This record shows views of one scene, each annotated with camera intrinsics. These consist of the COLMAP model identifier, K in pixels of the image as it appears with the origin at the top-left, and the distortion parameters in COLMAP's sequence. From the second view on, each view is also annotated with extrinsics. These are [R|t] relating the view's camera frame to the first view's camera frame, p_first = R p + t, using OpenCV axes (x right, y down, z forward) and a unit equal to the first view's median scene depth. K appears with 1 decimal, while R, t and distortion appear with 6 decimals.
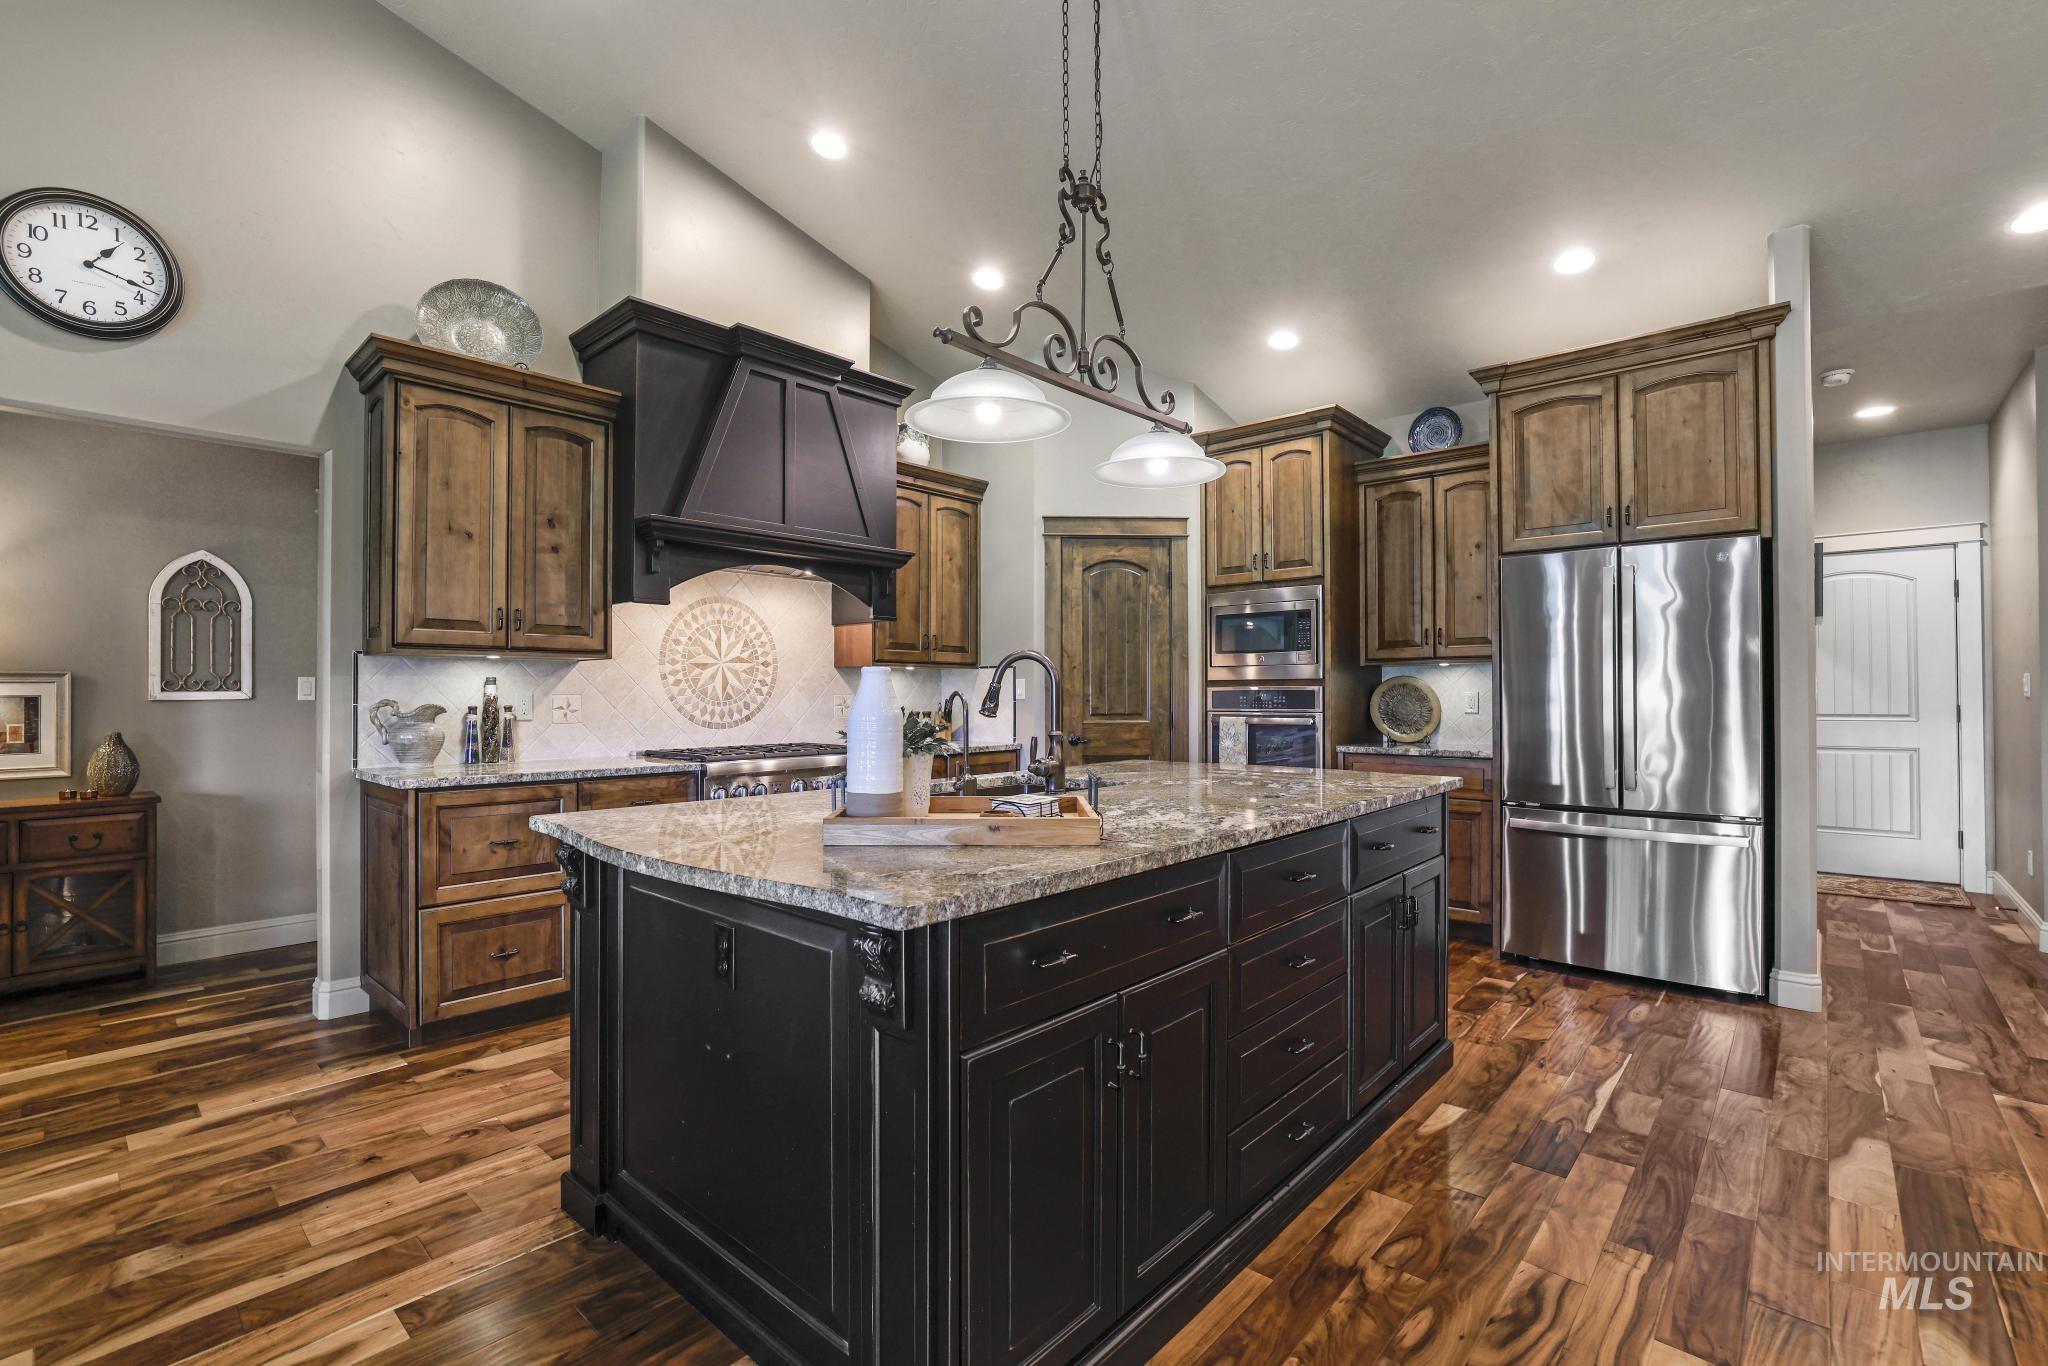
lens RADIAL K [[925.6, 0, 994.1], [0, 925.6, 680.4], [0, 0, 1]] dist [-0.046346, 0.019769]
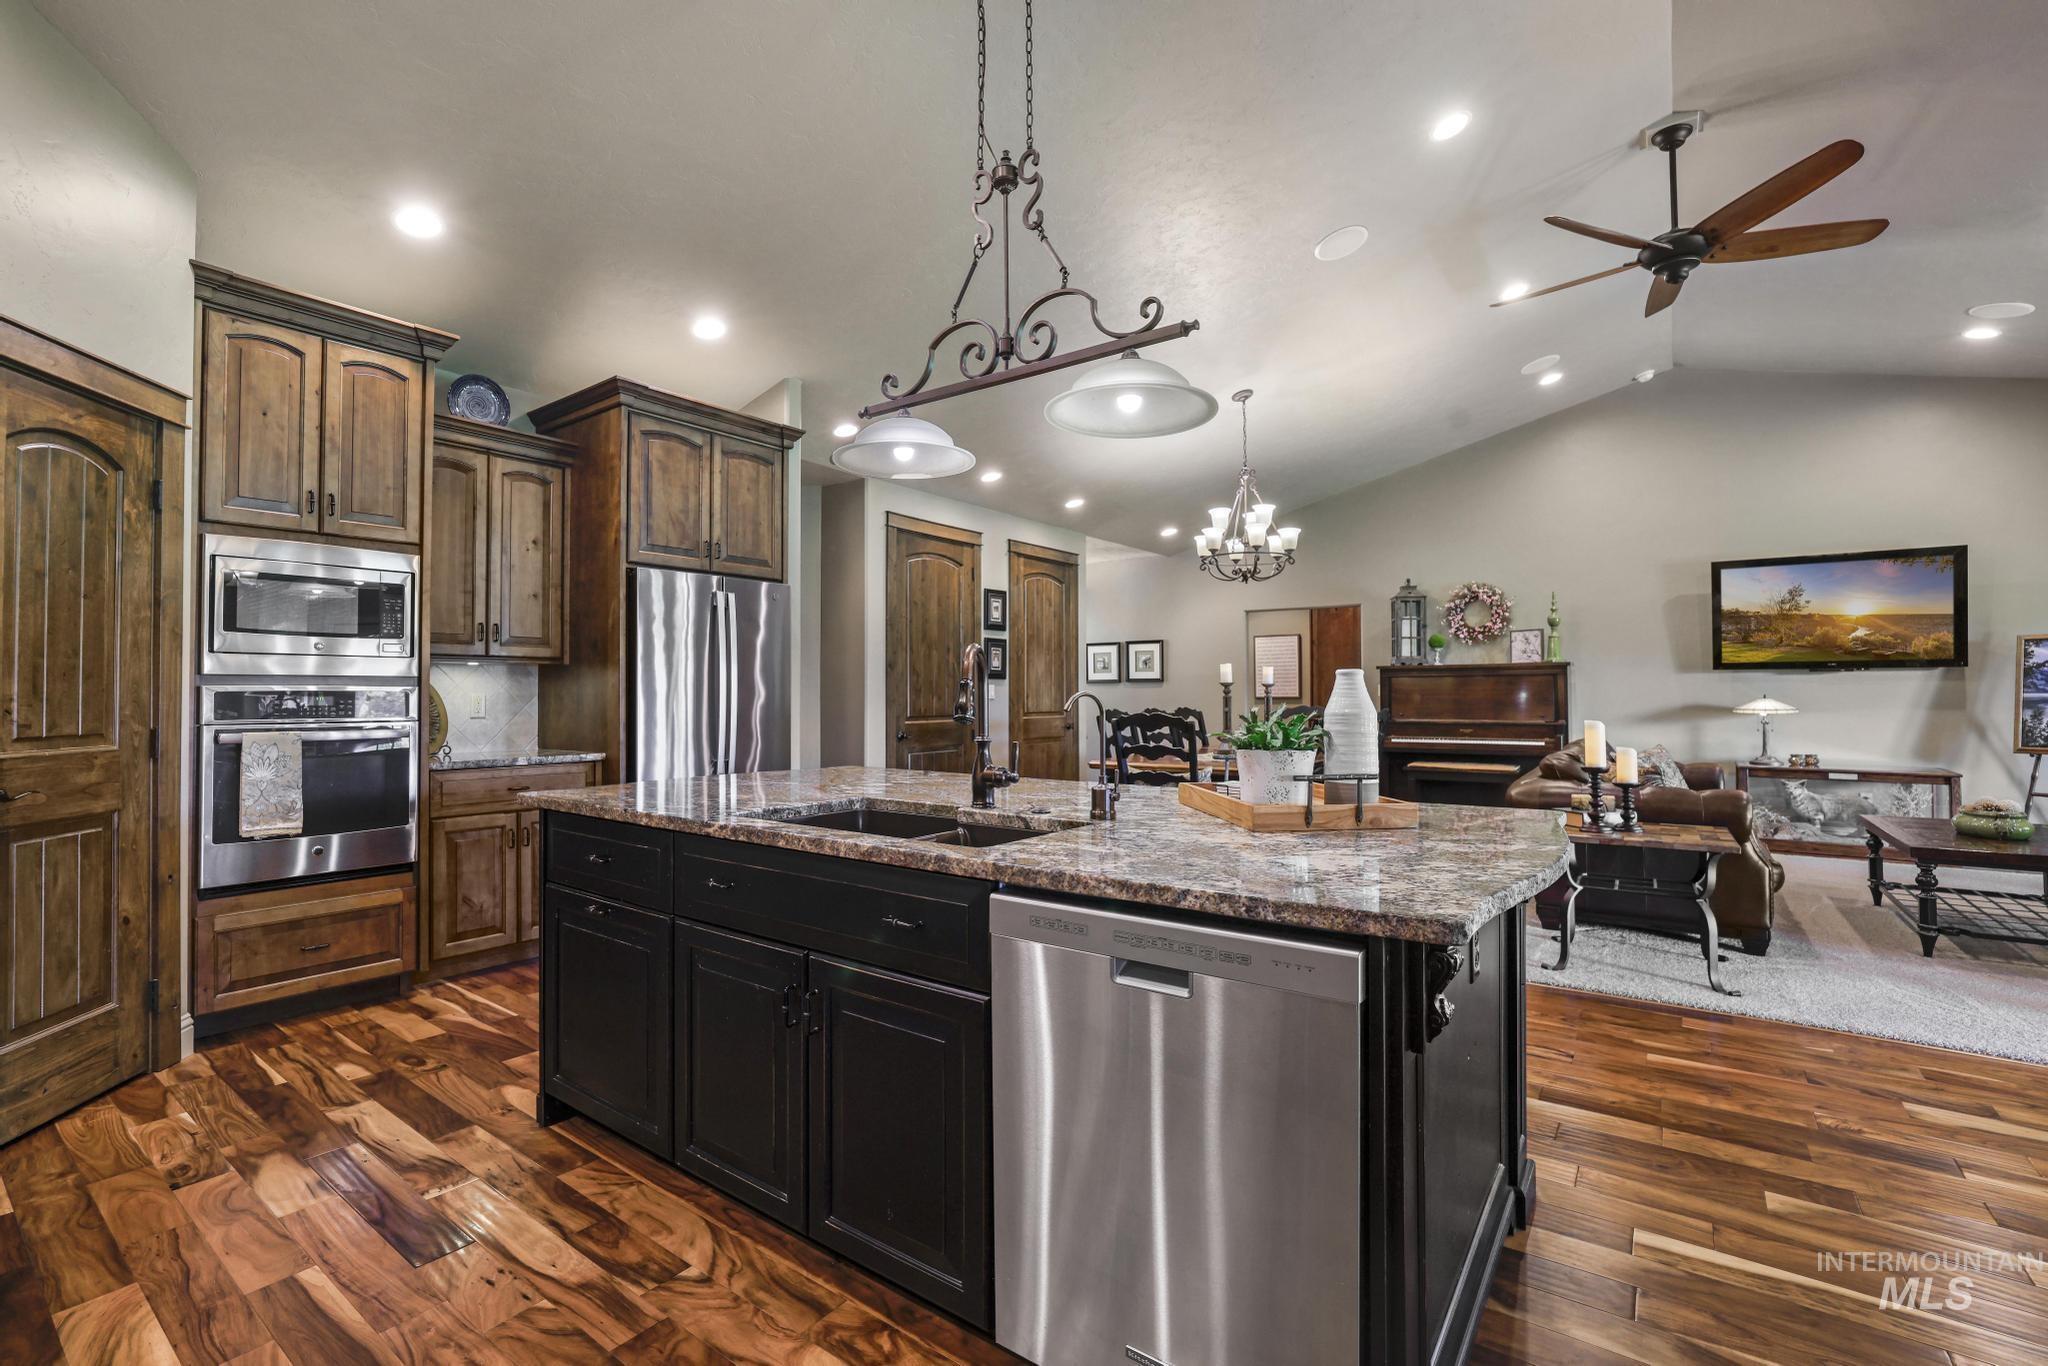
lens RADIAL K [[925.6, 0, 994.1], [0, 925.6, 680.4], [0, 0, 1]] dist [-0.046346, 0.019769]
pose [[-0.111710, 0.017941, 0.993579, -0.562845], [-0.012014, 0.999740, -0.019403, 0.012192], [-0.993668, -0.014104, -0.111465, 0.747435]]
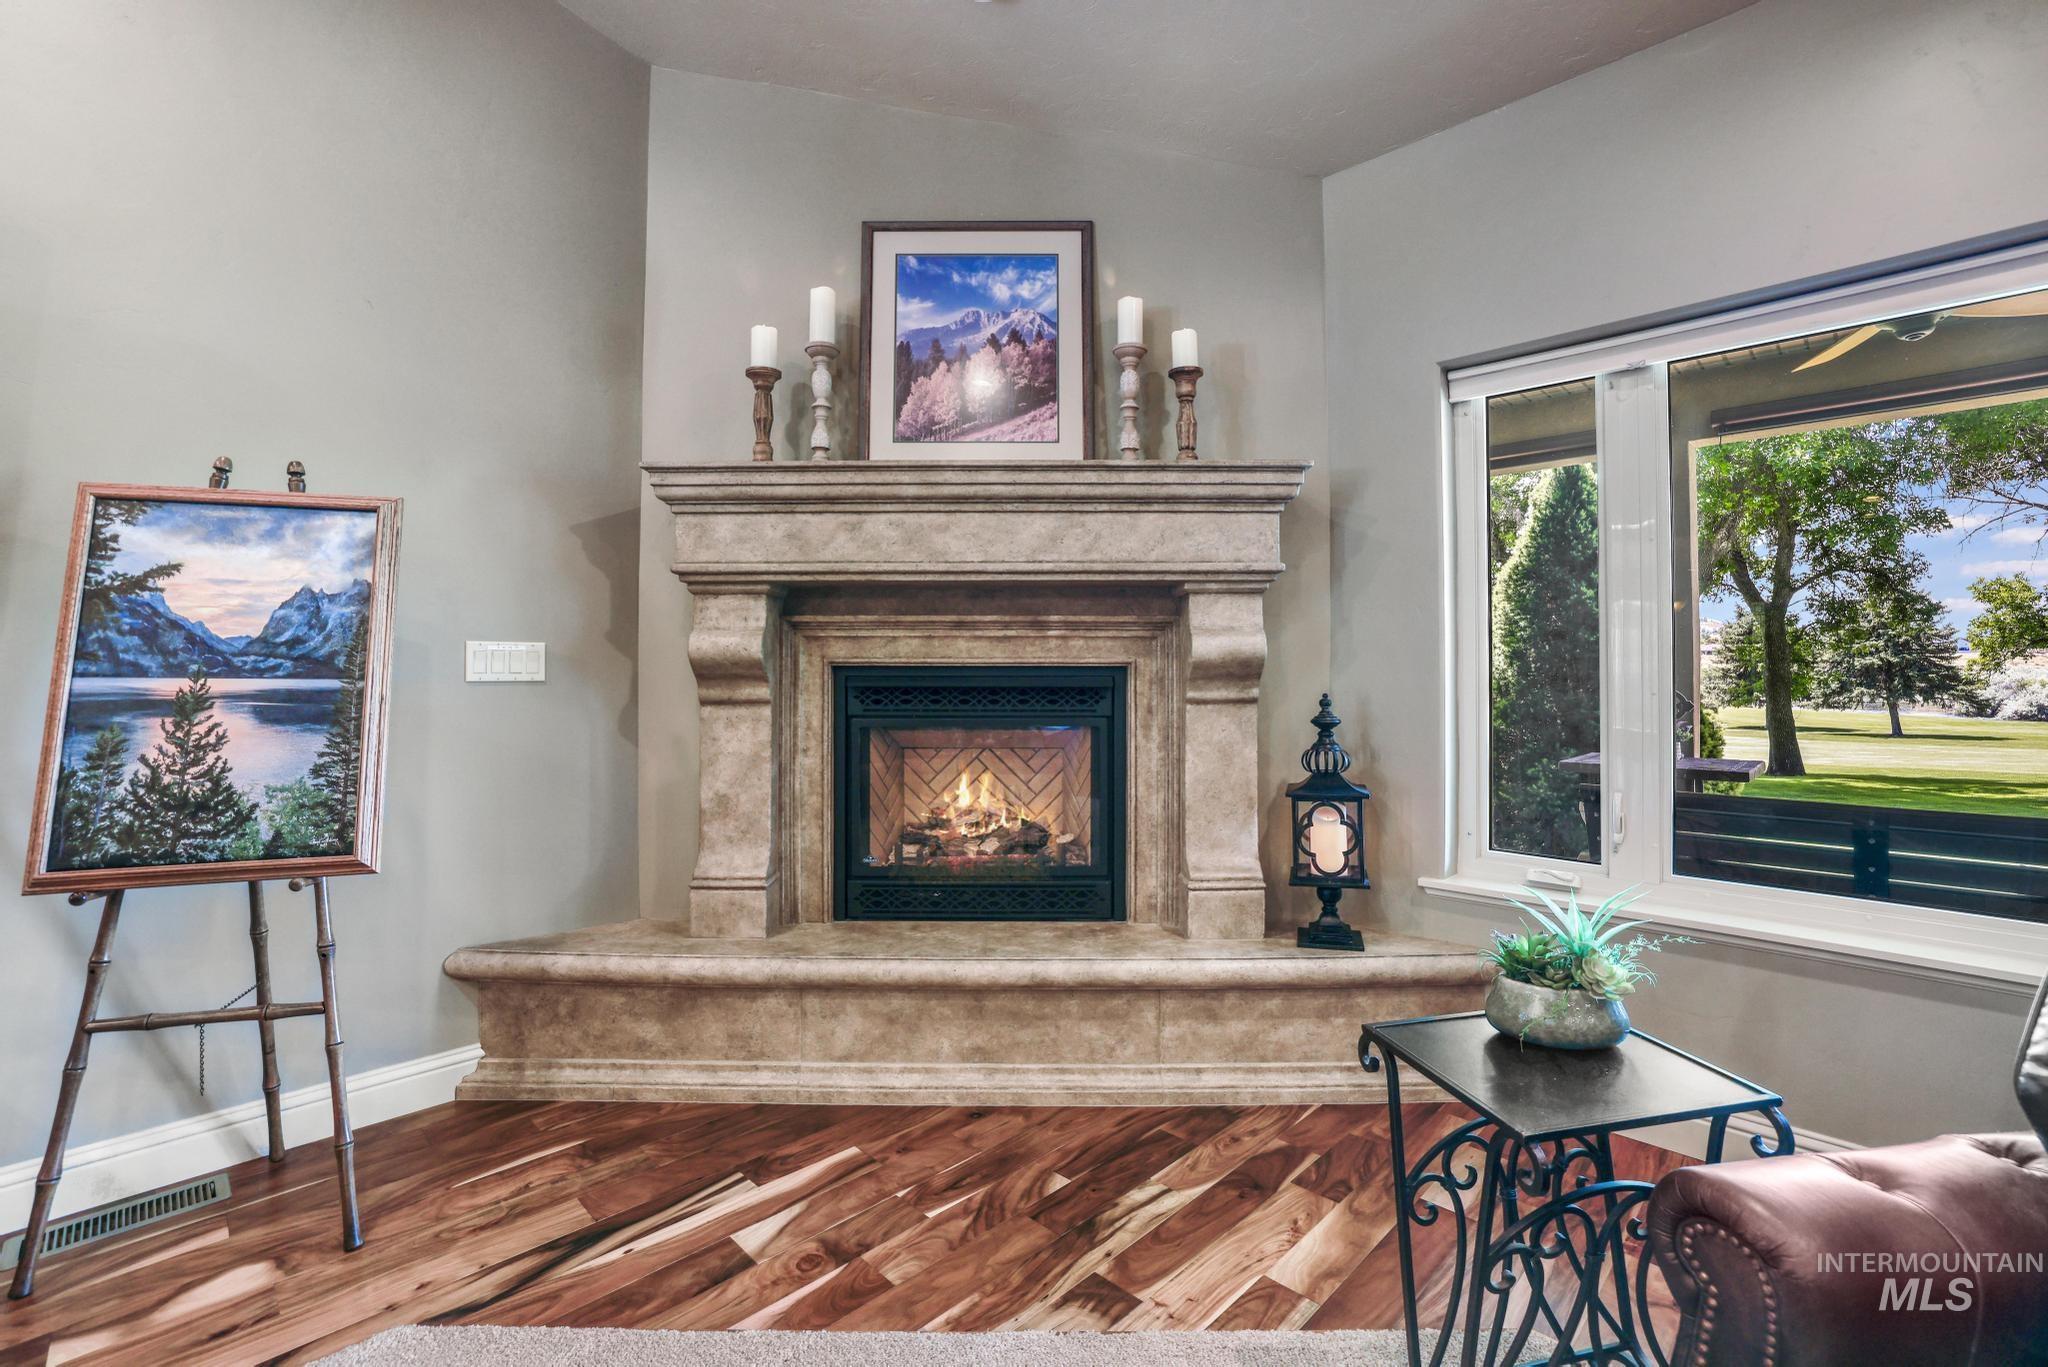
lens RADIAL K [[901.1, 0, 1023.7], [0, 901.1, 650.3], [0, 0, 1]] dist [-0.049358, 0.019673]
pose [[-0.999461, 0.004362, 0.032524, 0.310475], [0.003195, 0.999352, -0.035864, -0.014043], [-0.032659, -0.035741, -0.998827, -0.793239]]
